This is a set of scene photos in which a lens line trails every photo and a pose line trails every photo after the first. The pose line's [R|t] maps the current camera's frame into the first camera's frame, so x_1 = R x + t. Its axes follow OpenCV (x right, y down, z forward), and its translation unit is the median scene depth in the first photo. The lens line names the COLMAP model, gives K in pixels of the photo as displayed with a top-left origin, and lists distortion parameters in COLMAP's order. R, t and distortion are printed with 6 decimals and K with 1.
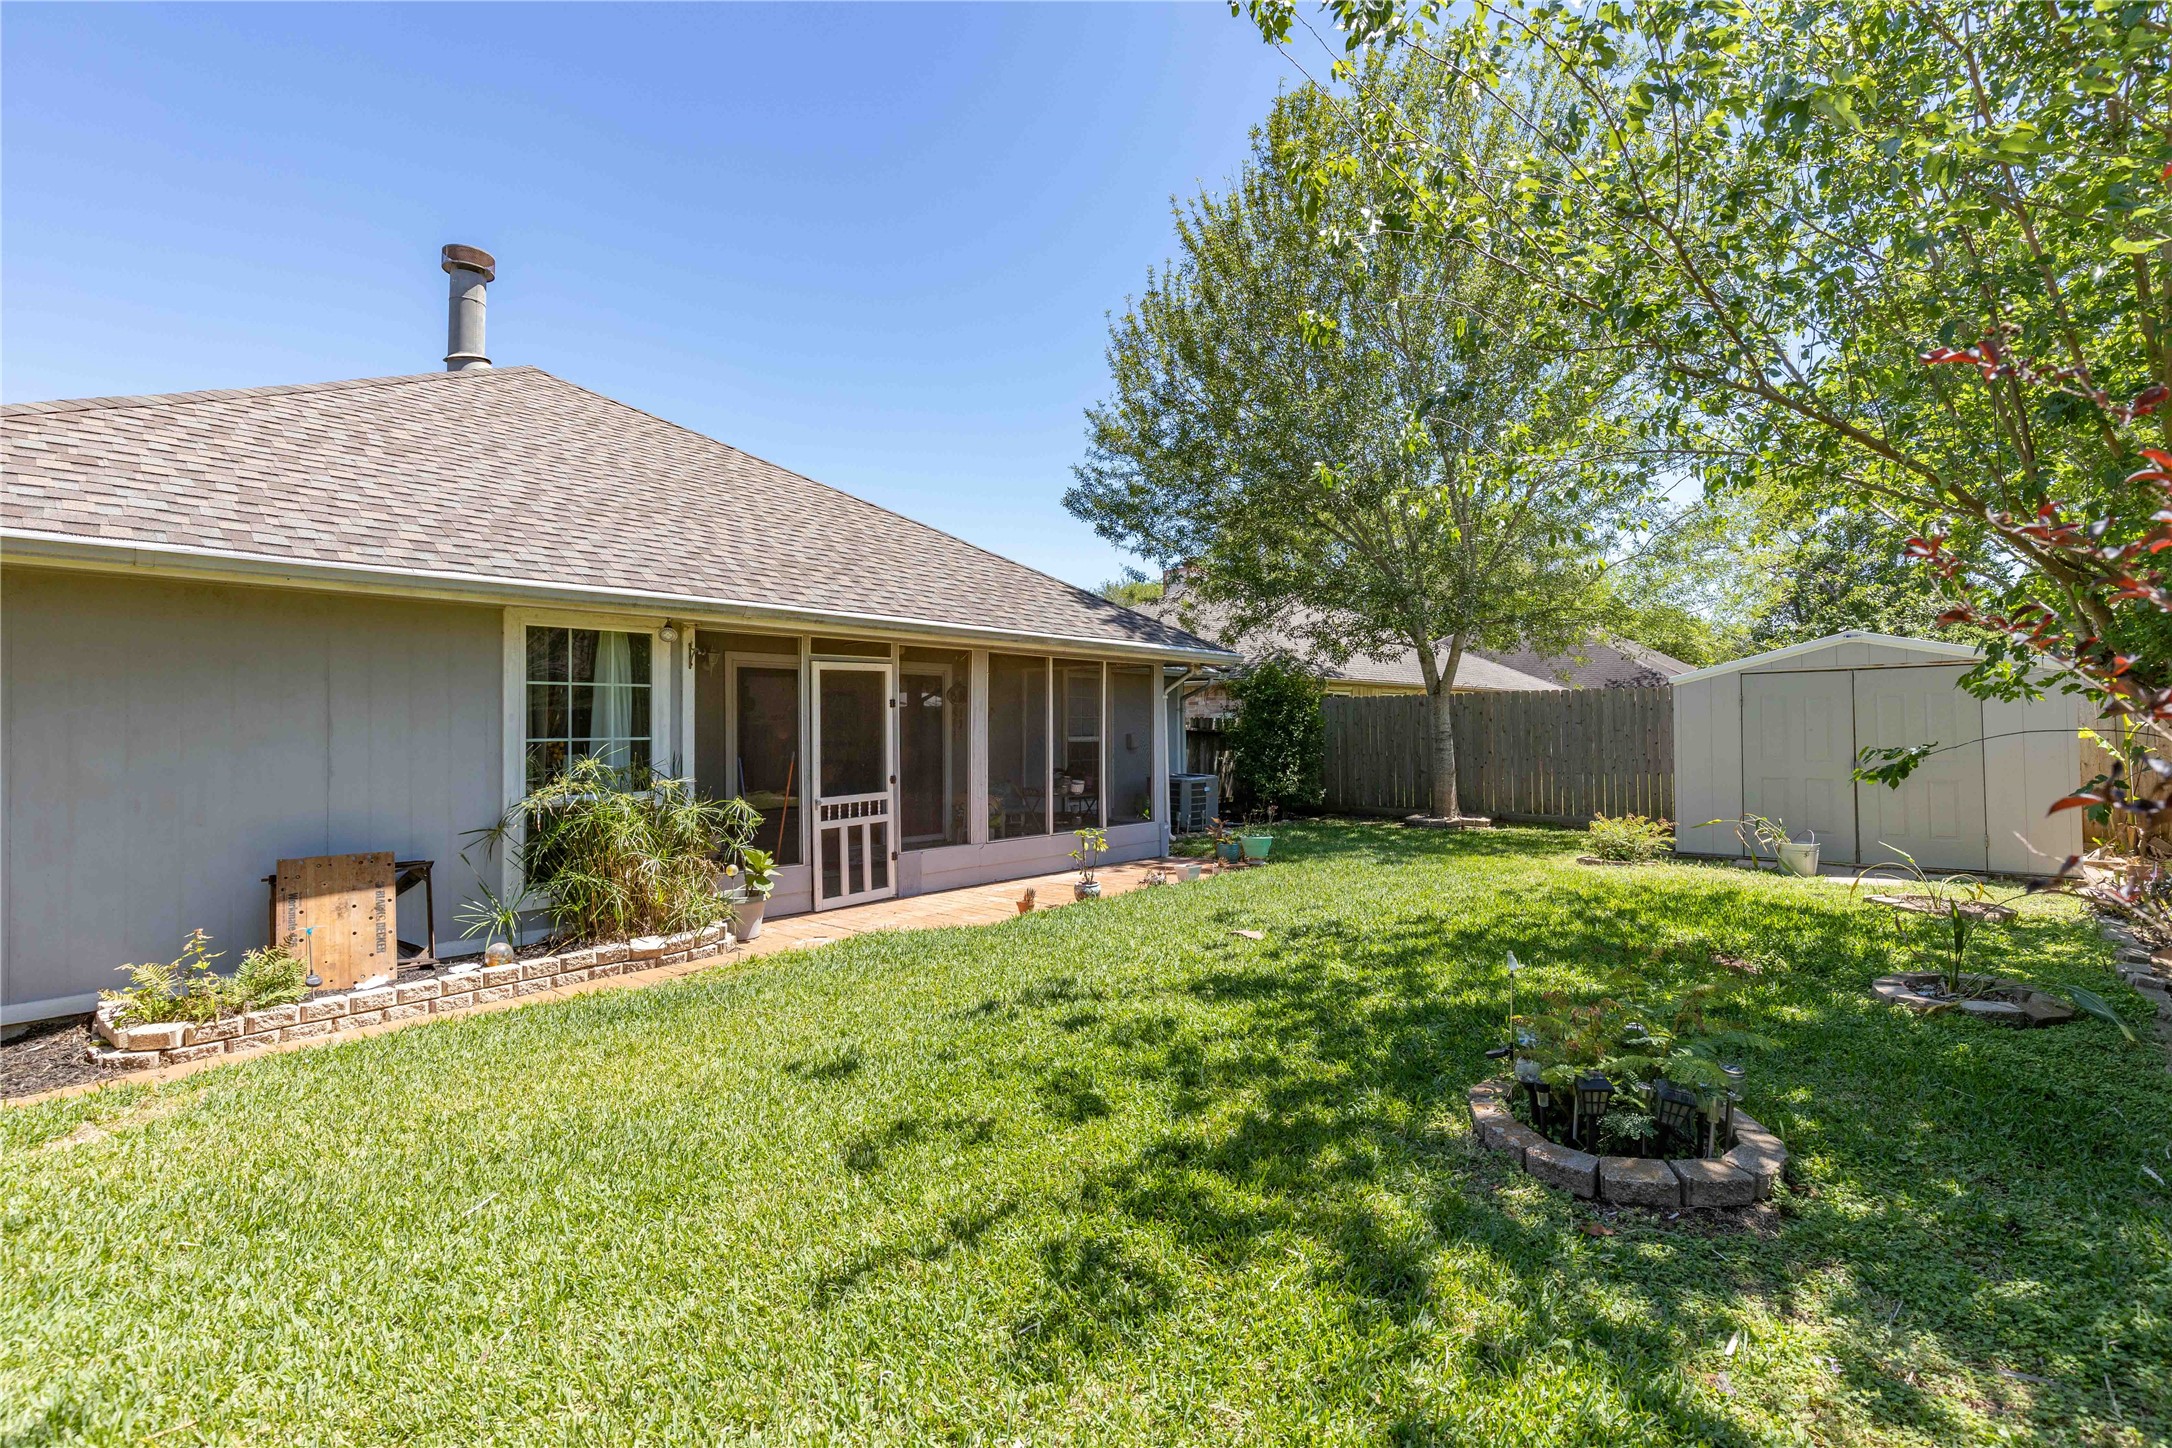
lens RADIAL K [[980.0, 0, 1100.8], [0, 980.0, 712.1], [0, 0, 1]] dist [0.001936, 0.000027]
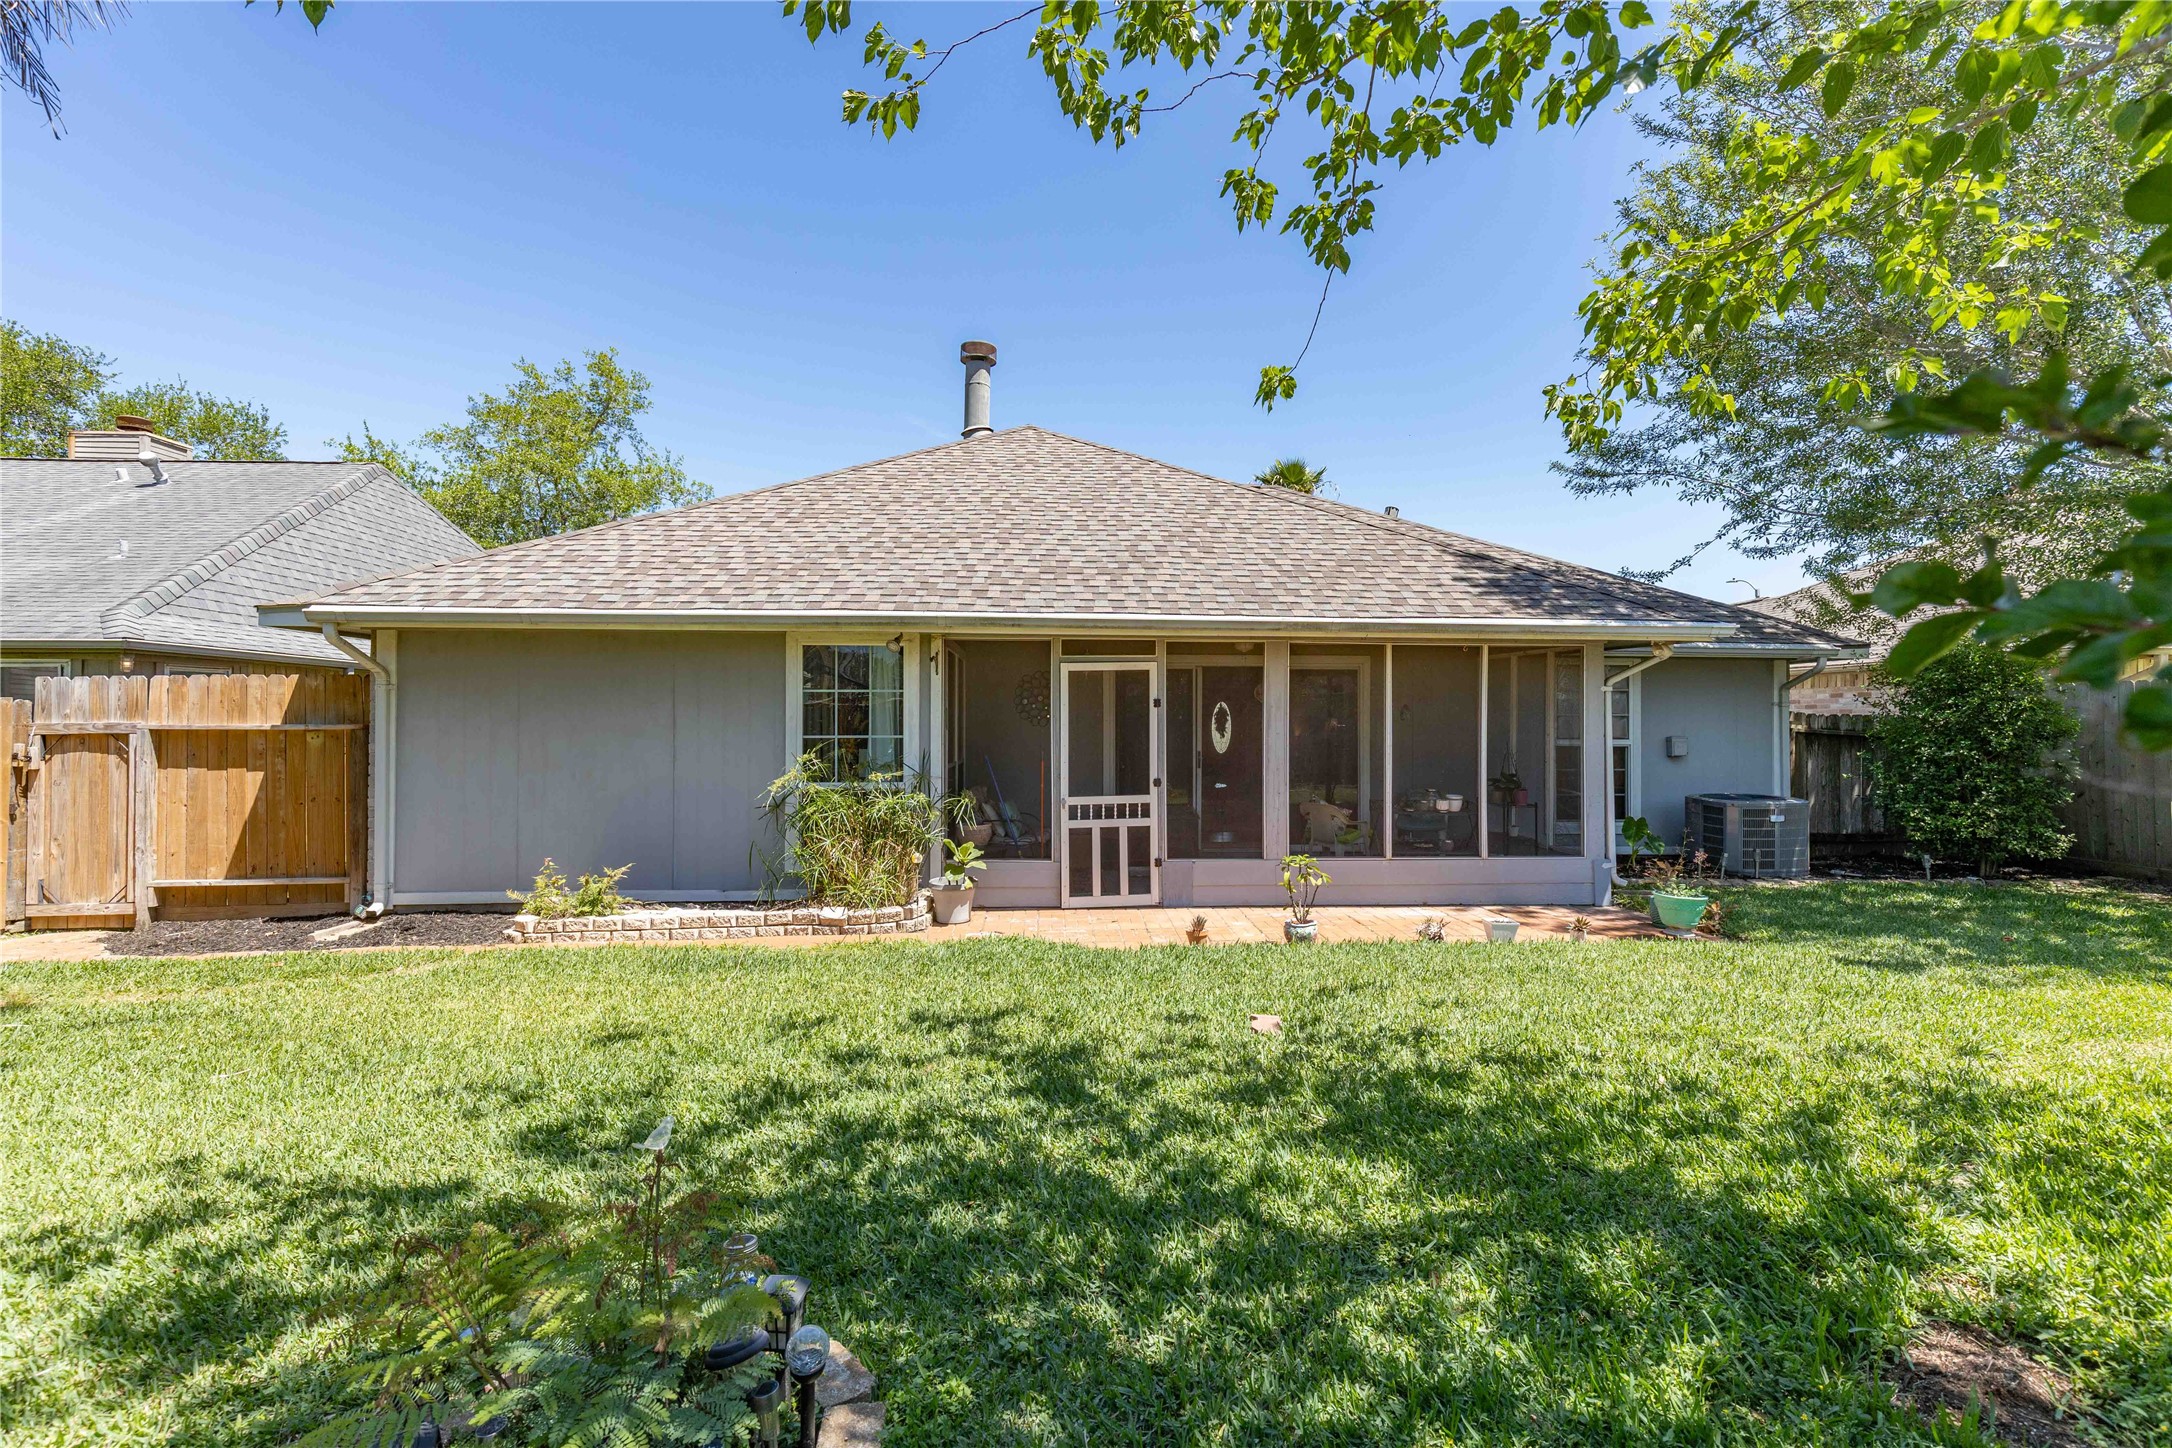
lens RADIAL K [[942.9, 0, 1096.8], [0, 942.9, 706.0], [0, 0, 1]] dist [0.002118, 0.000166]
pose [[0.694523, -0.002991, -0.719464, 0.417810], [0.007662, 0.999965, 0.003239, -0.009620], [0.719430, -0.007762, 0.694522, 0.323958]]
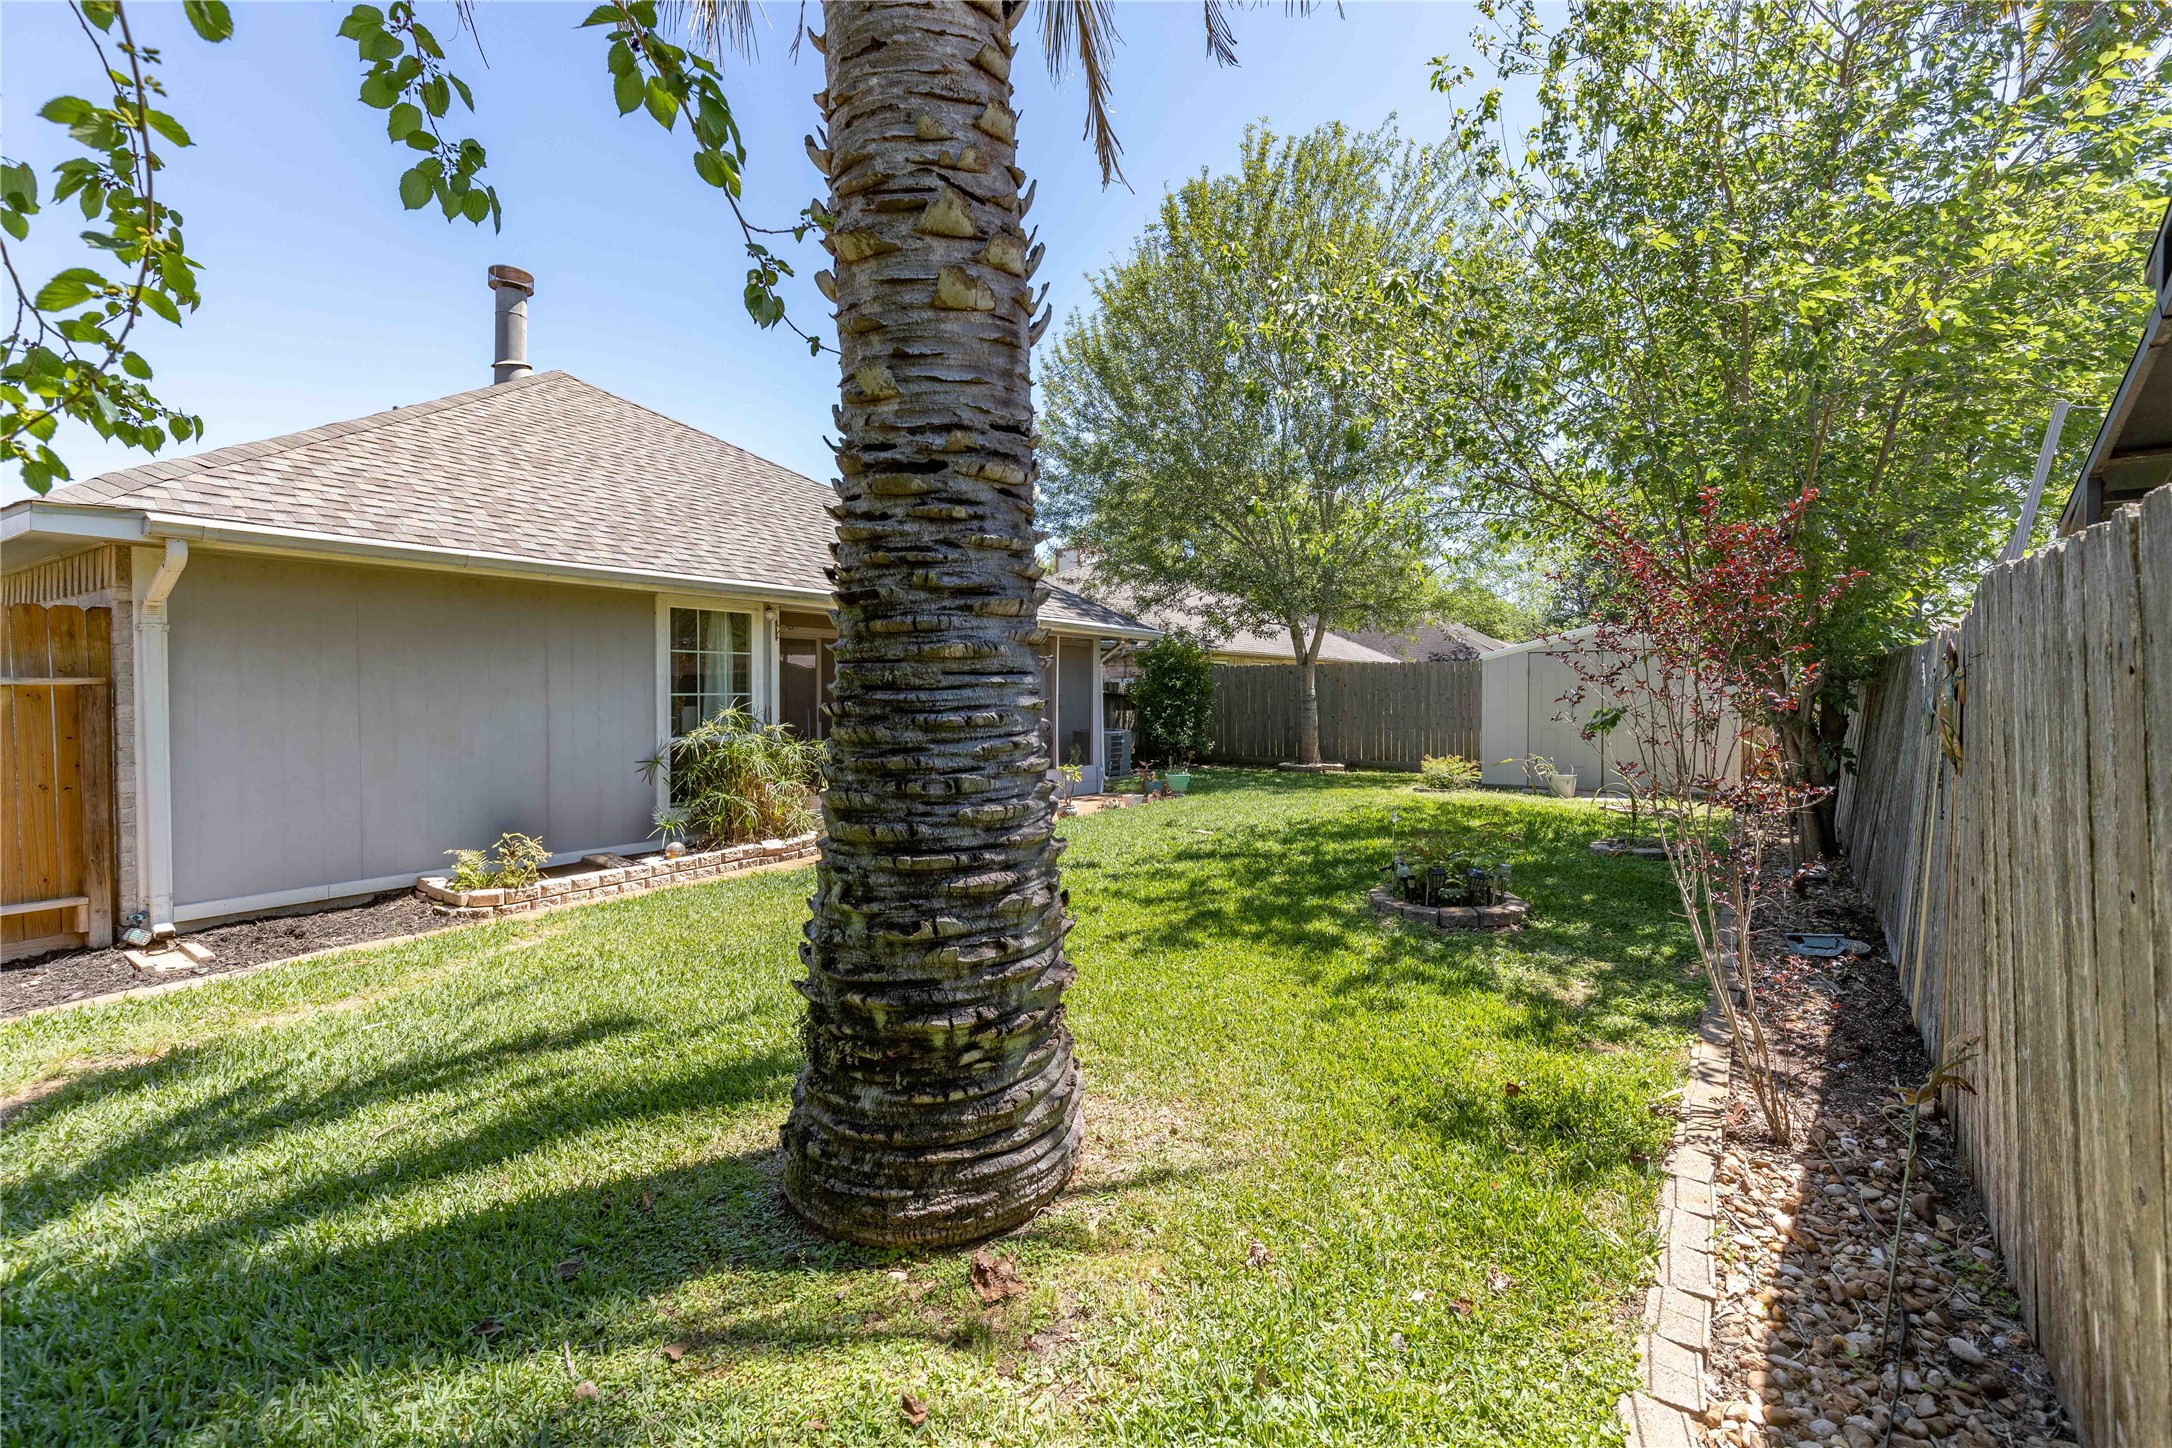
lens RADIAL K [[942.9, 0, 1096.8], [0, 942.9, 706.0], [0, 0, 1]] dist [0.002118, 0.000166]
pose [[0.990239, 0.003807, 0.139329, -0.146492], [-0.008009, 0.999529, 0.029610, 0.001670], [-0.139151, -0.030437, 0.989803, -0.256246]]
